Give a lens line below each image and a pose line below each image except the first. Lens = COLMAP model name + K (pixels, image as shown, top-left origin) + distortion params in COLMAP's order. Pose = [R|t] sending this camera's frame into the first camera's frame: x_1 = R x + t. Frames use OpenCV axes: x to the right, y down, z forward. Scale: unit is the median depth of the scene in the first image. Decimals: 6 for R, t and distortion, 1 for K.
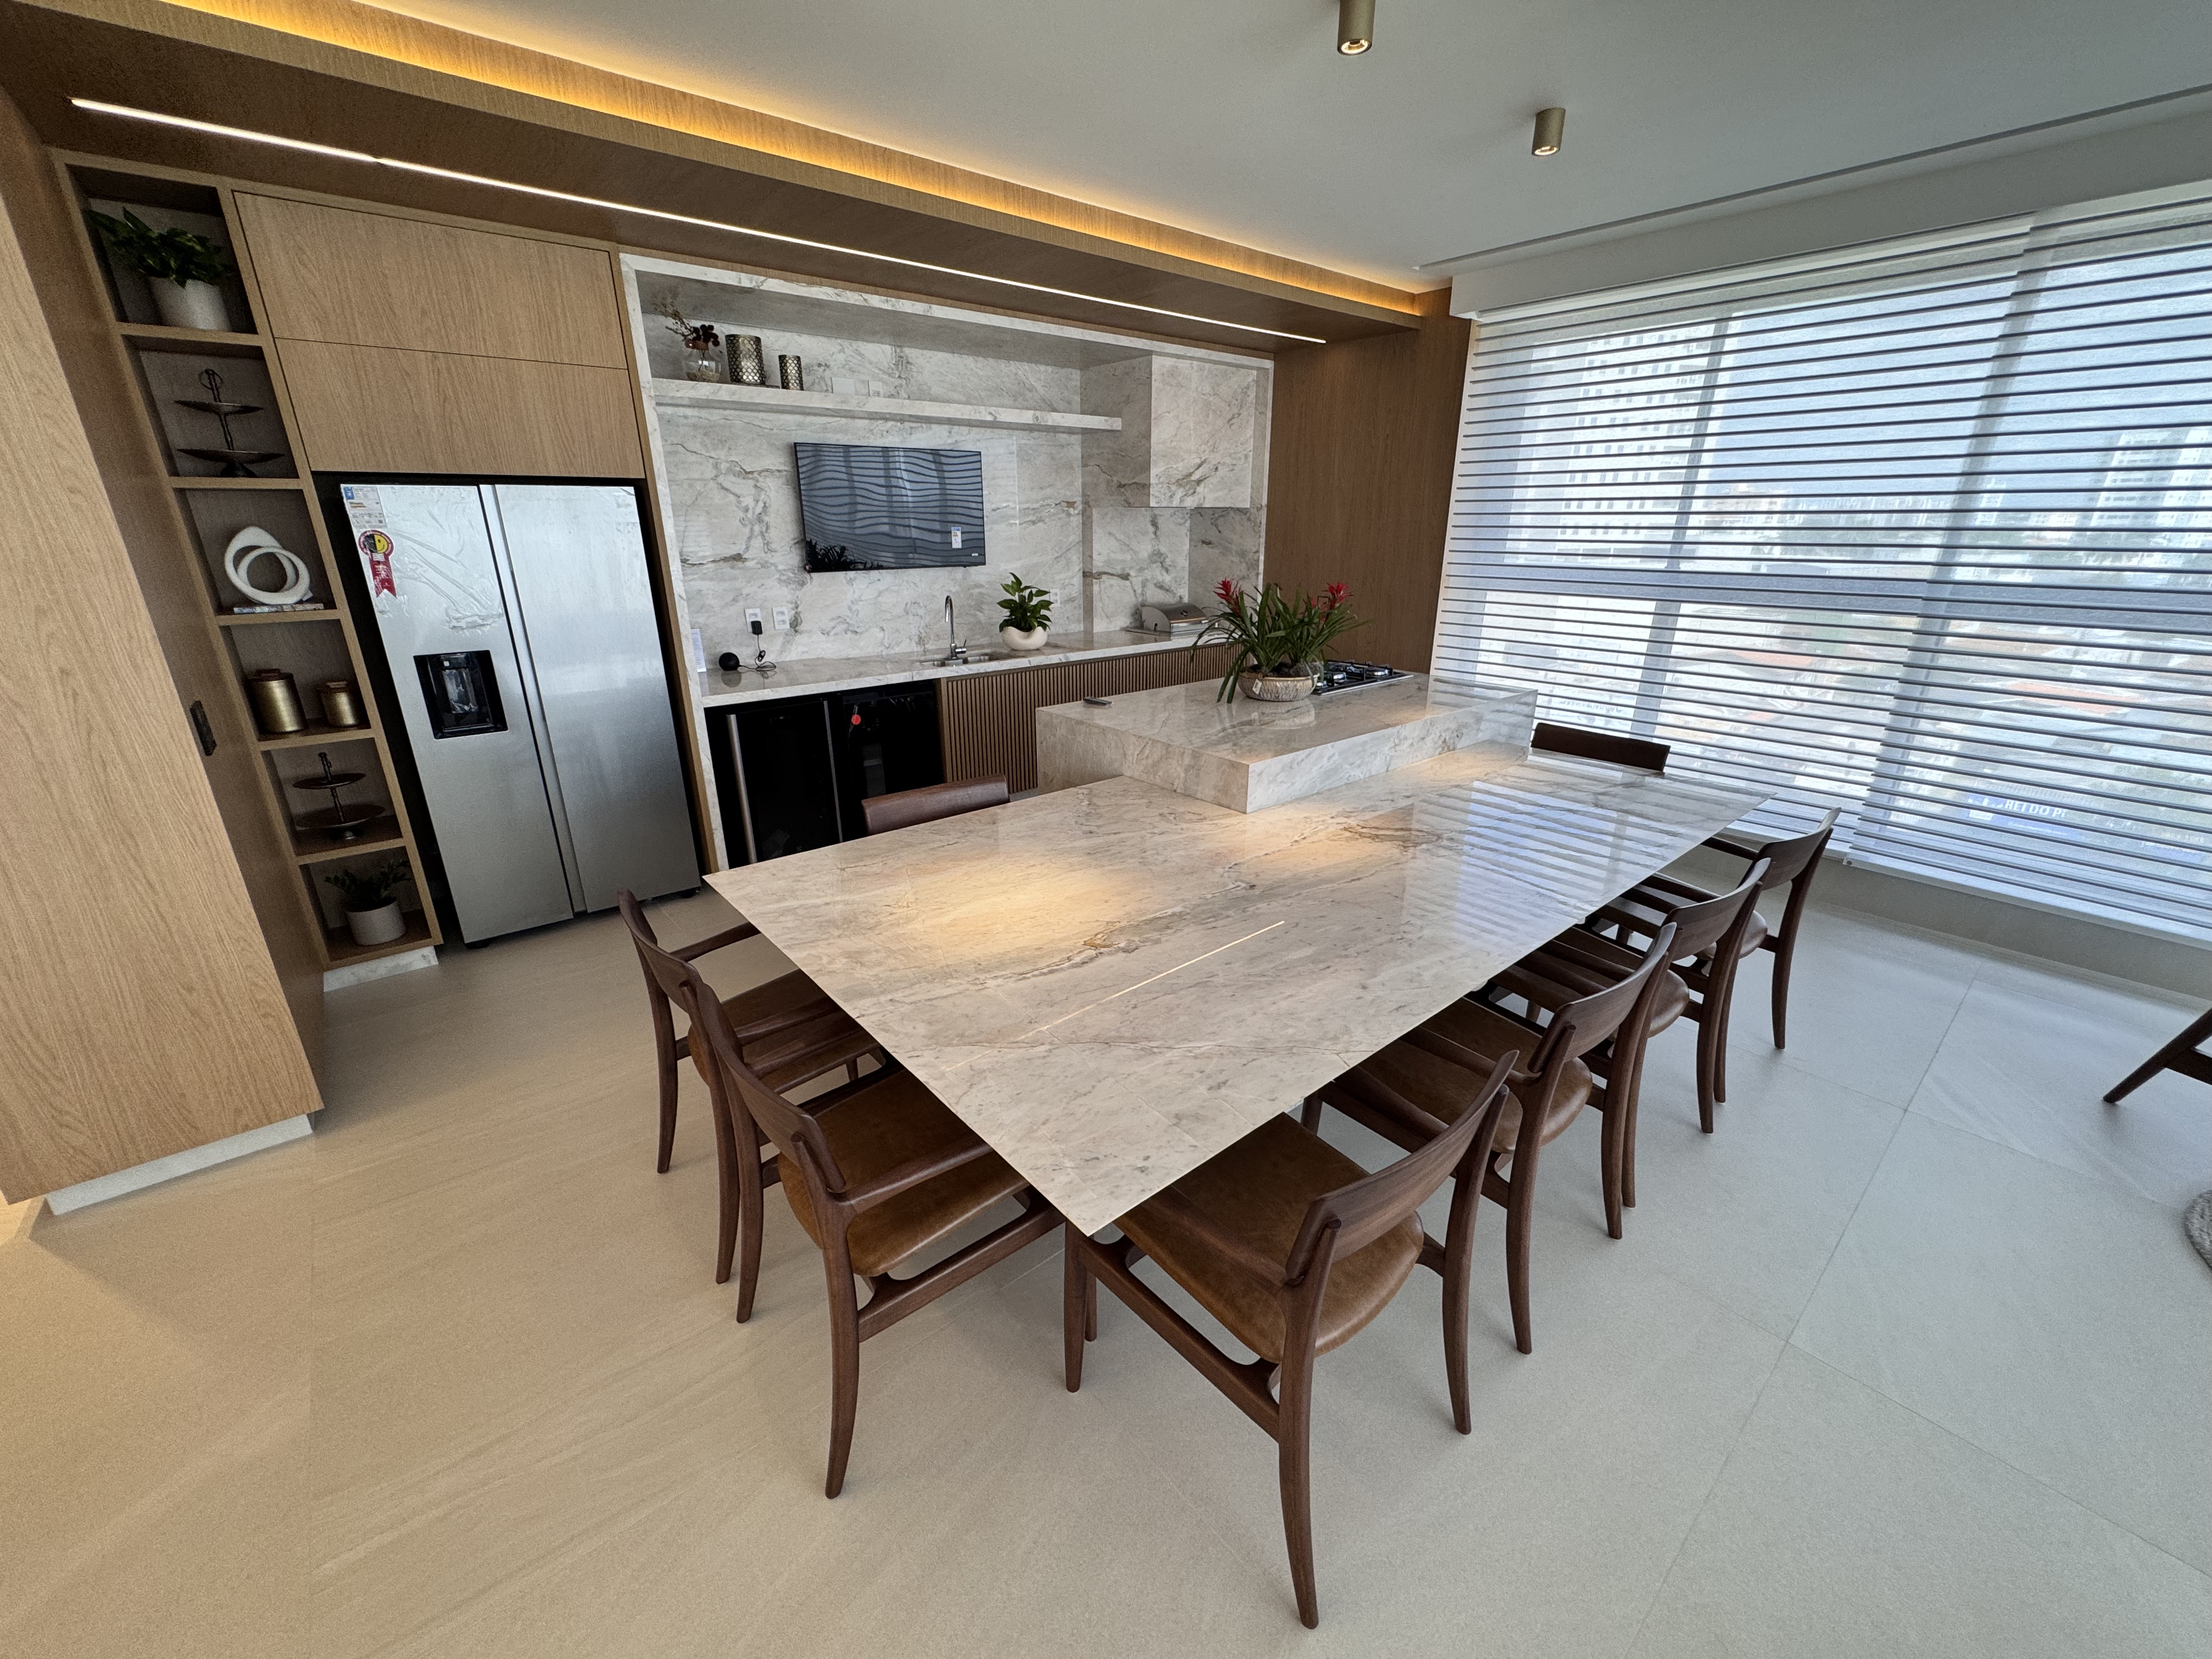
lens RADIAL K [[882.0, 0, 1111.2], [0, 882.0, 832.9], [0, 0, 1]] dist [-0.002246, 0.000497]
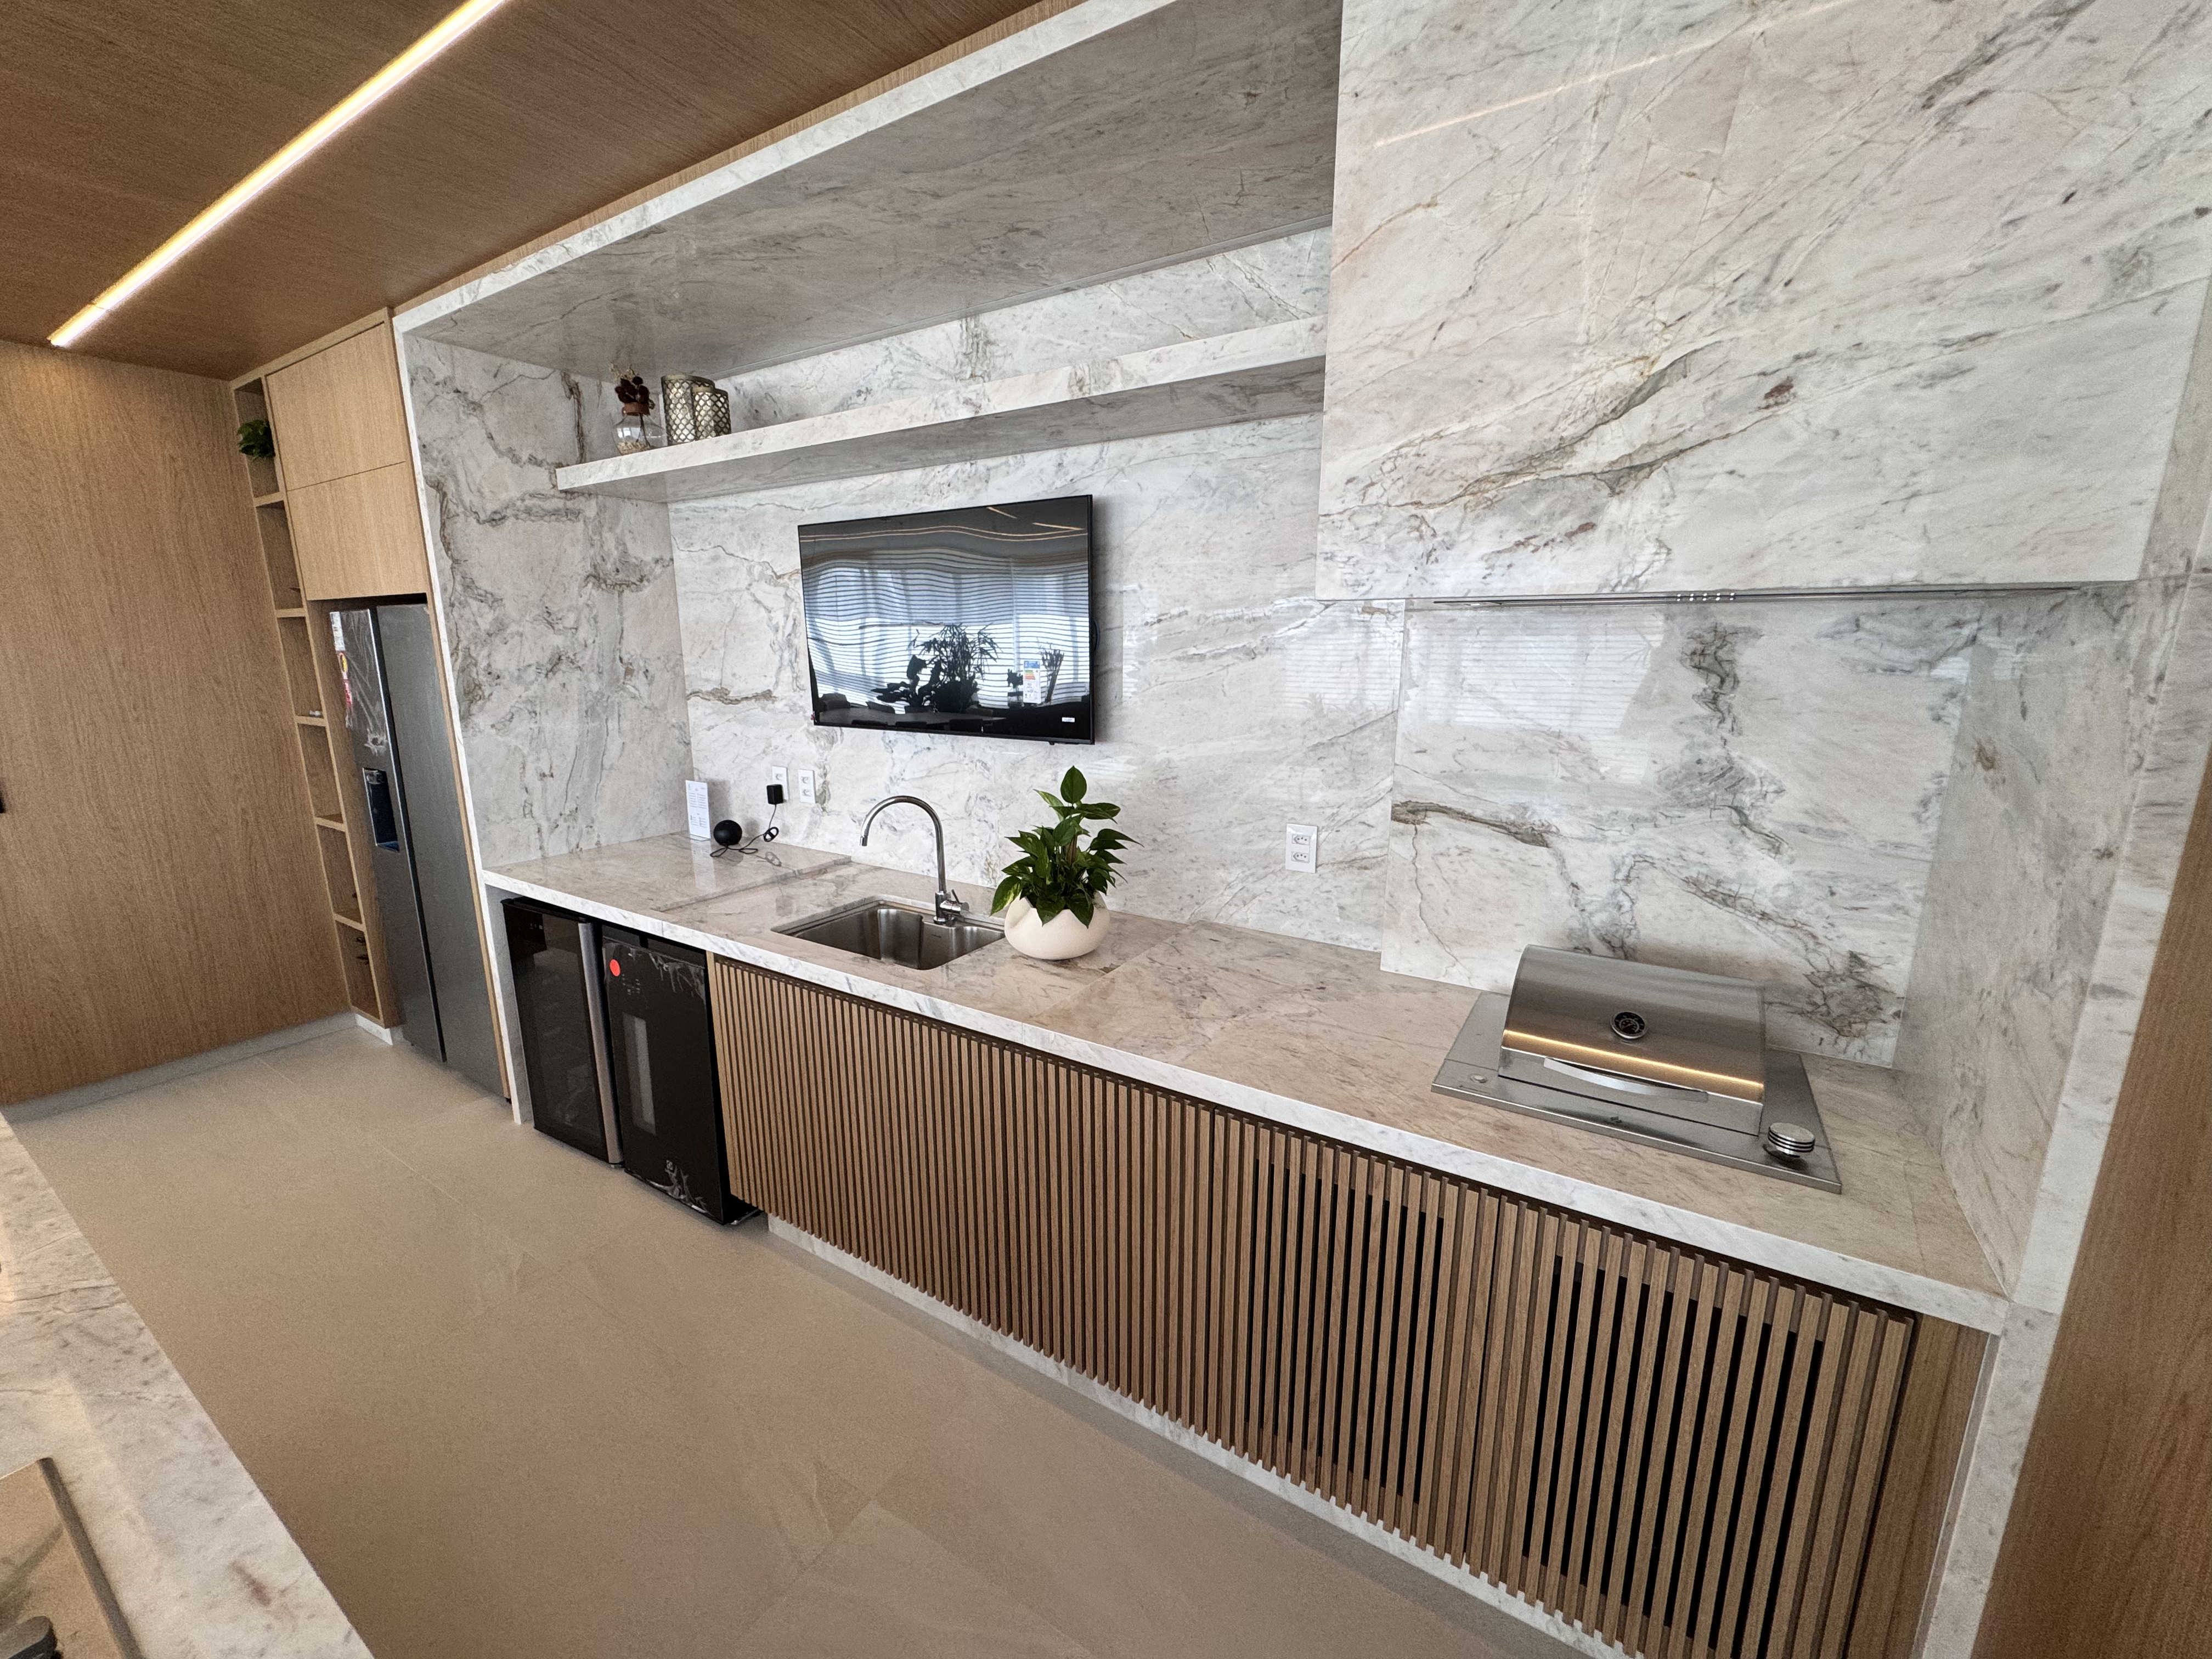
lens RADIAL K [[882.0, 0, 1106.5], [0, 882.0, 823.9], [0, 0, 1]] dist [-0.002246, 0.000497]
pose [[0.301884, 0.195666, -0.933049, 0.313501], [-0.319849, 0.942772, 0.094219, -0.348299], [0.898088, 0.269992, 0.347191, 0.970542]]
